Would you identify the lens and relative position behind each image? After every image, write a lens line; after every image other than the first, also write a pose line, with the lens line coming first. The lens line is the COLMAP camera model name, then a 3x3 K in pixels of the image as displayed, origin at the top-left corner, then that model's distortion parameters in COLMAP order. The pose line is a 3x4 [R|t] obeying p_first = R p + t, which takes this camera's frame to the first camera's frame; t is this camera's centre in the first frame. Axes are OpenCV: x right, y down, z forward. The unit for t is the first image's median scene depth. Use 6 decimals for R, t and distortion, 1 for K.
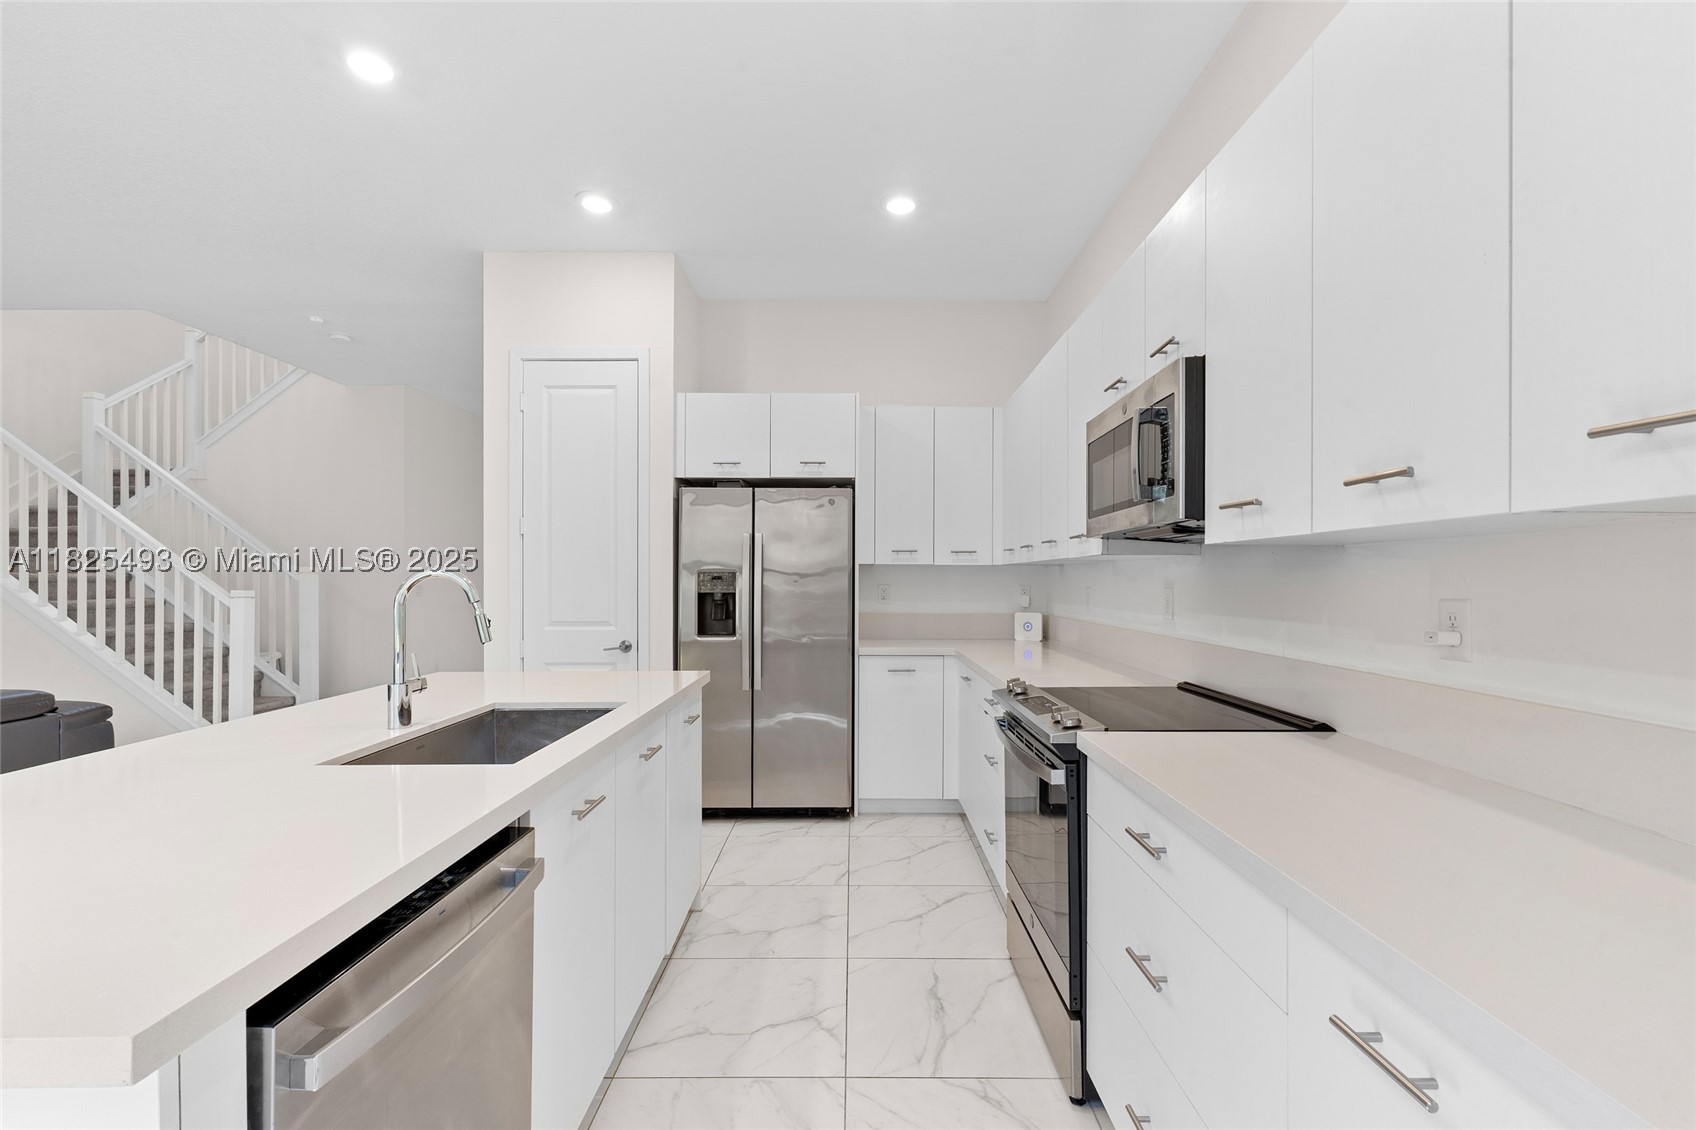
lens RADIAL K [[758.1, 0, 854.2], [0, 758.1, 577.7], [0, 0, 1]] dist [-0.000653, 0.000241]
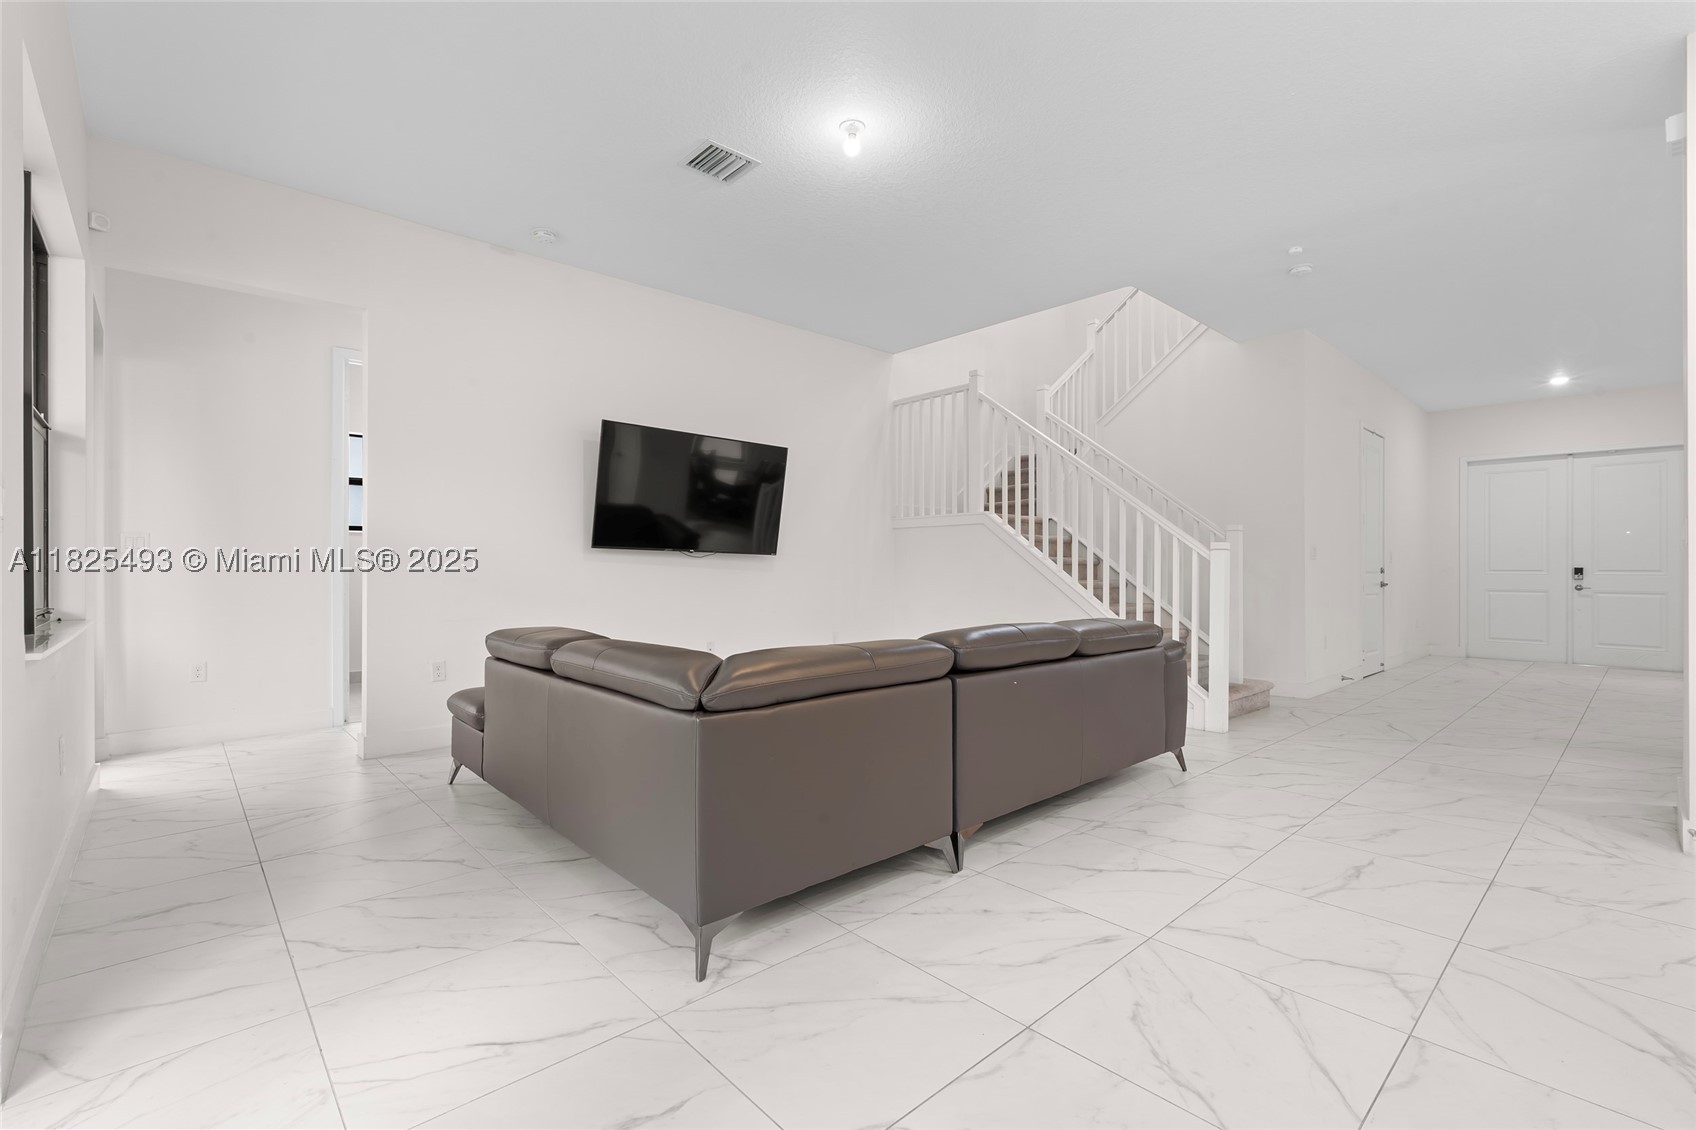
lens RADIAL K [[749.6, 0, 851.4], [0, 749.6, 564.3], [0, 0, 1]] dist [-0.004743, -0.000590]
pose [[0.679556, -0.001058, -0.733623, -0.505542], [-0.005211, 0.999967, -0.006270, 0.065009], [0.733605, 0.008083, 0.679528, -0.021277]]
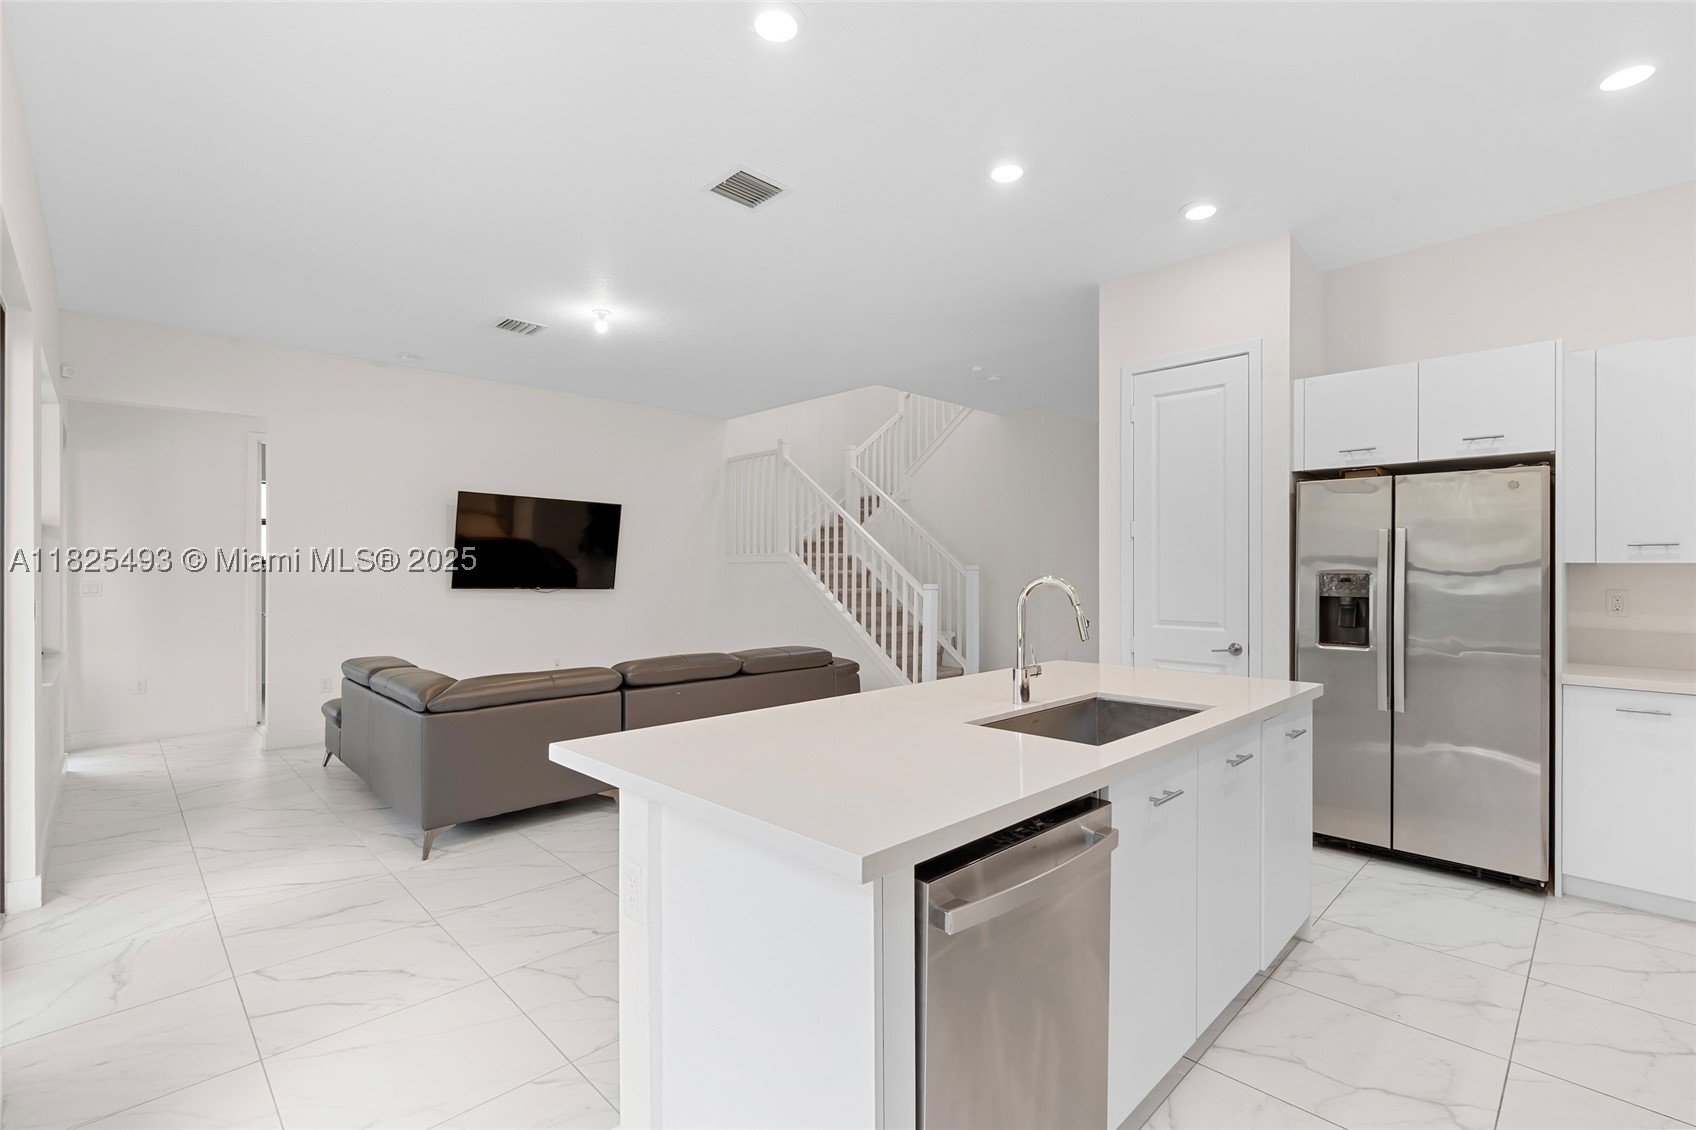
lens RADIAL K [[761.4, 0, 850.3], [0, 761.4, 560.2], [0, 0, 1]] dist [-0.003498, -0.000834]
pose [[0.705201, -0.006107, -0.708982, 0.042220], [-0.003476, 0.999921, -0.012070, -0.010021], [0.708999, 0.010976, 0.705124, -0.040754]]
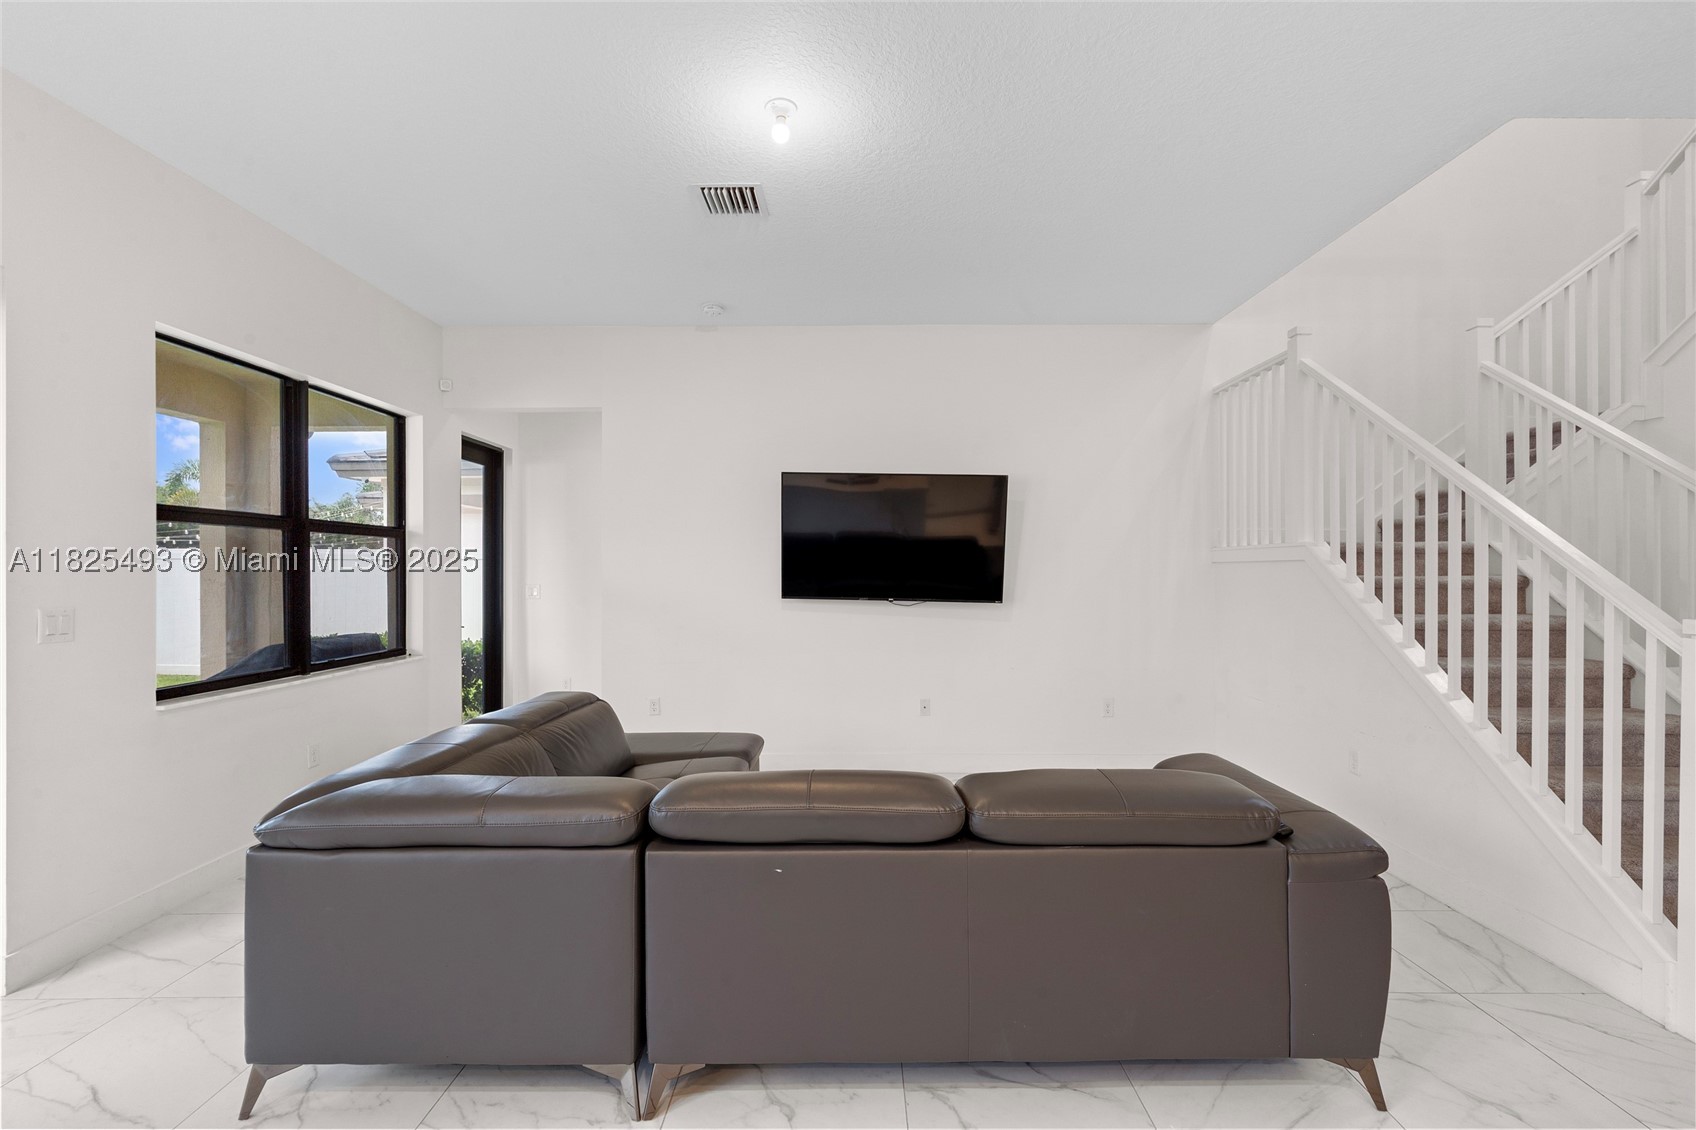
lens RADIAL K [[744.9, 0, 853.2], [0, 744.9, 563.9], [0, 0, 1]] dist [0.000689, -0.000175]
pose [[0.003722, -0.006295, -0.999973, -0.451893], [-0.002011, 0.999978, -0.006302, -0.015574], [0.999991, 0.002034, 0.003709, 0.598601]]
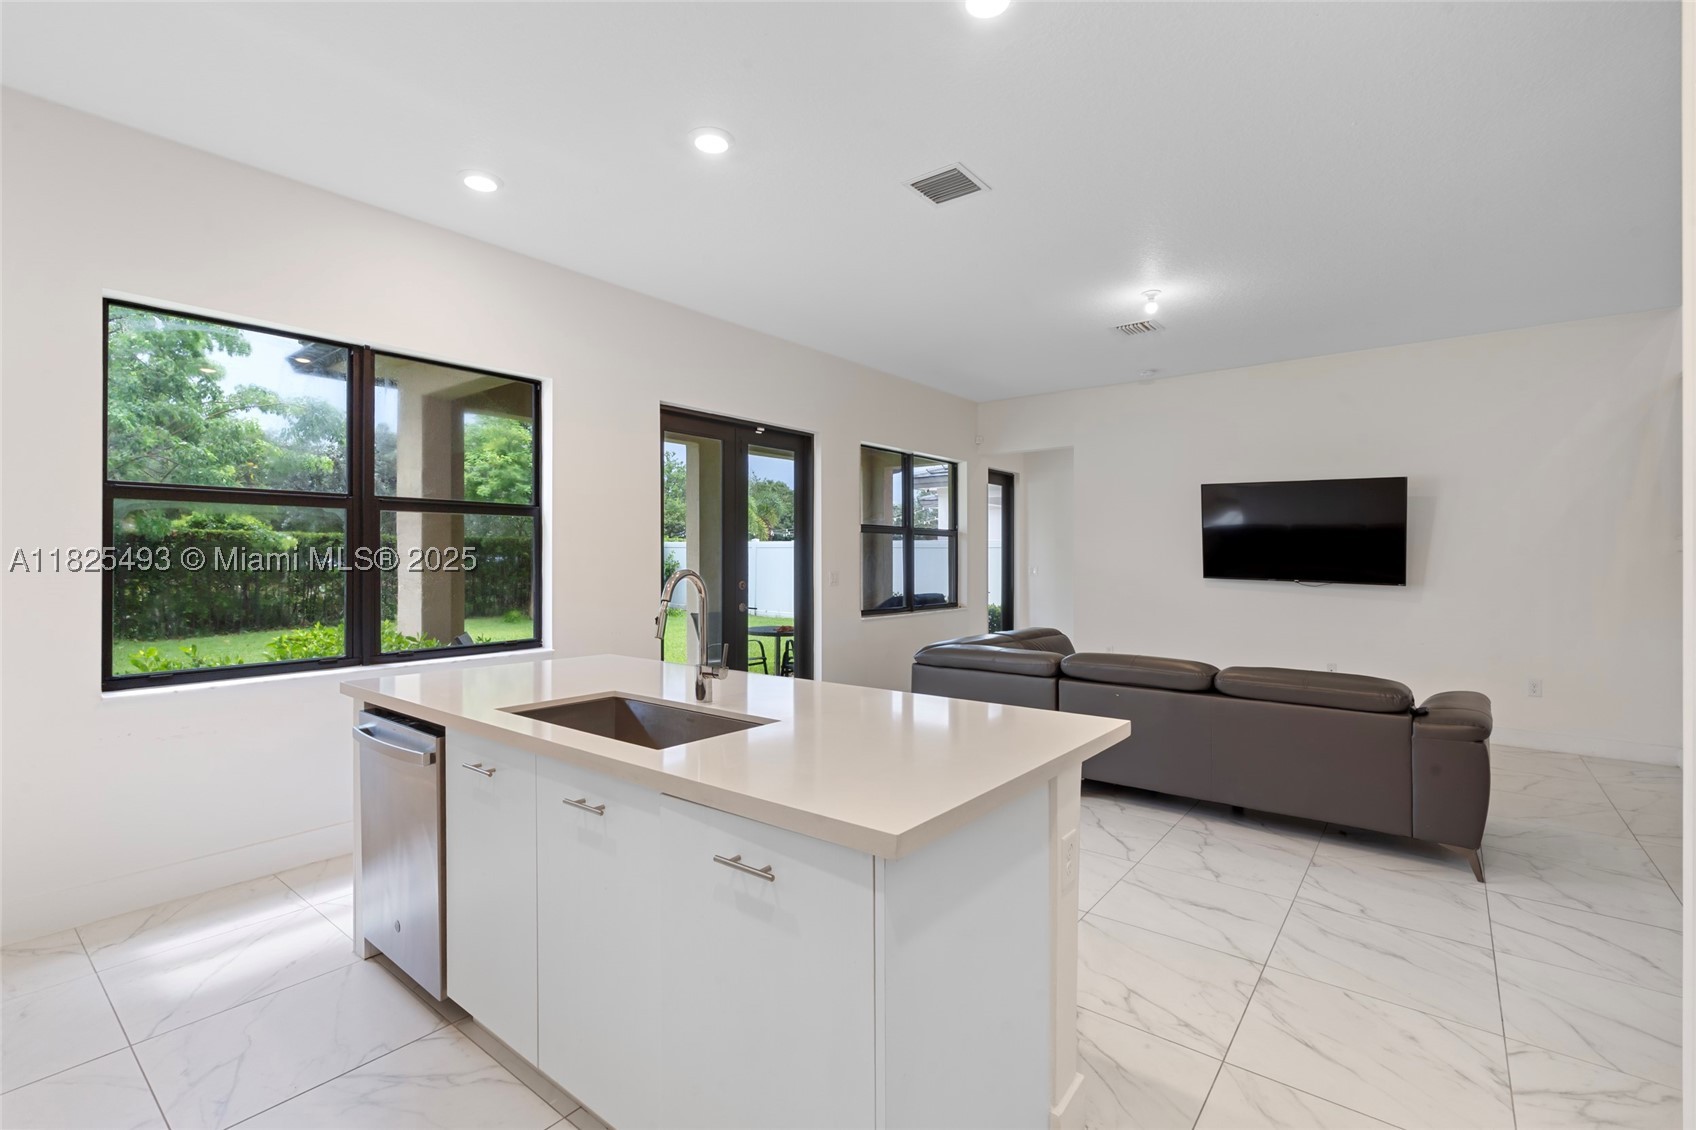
lens RADIAL K [[759.7, 0, 856.9], [0, 759.7, 552.4], [0, 0, 1]] dist [-0.002453, -0.000410]
pose [[-0.608539, -0.003066, -0.793518, 0.099167], [-0.004534, 0.999990, -0.000387, -0.018543], [0.793511, 0.003362, -0.608547, 0.891803]]
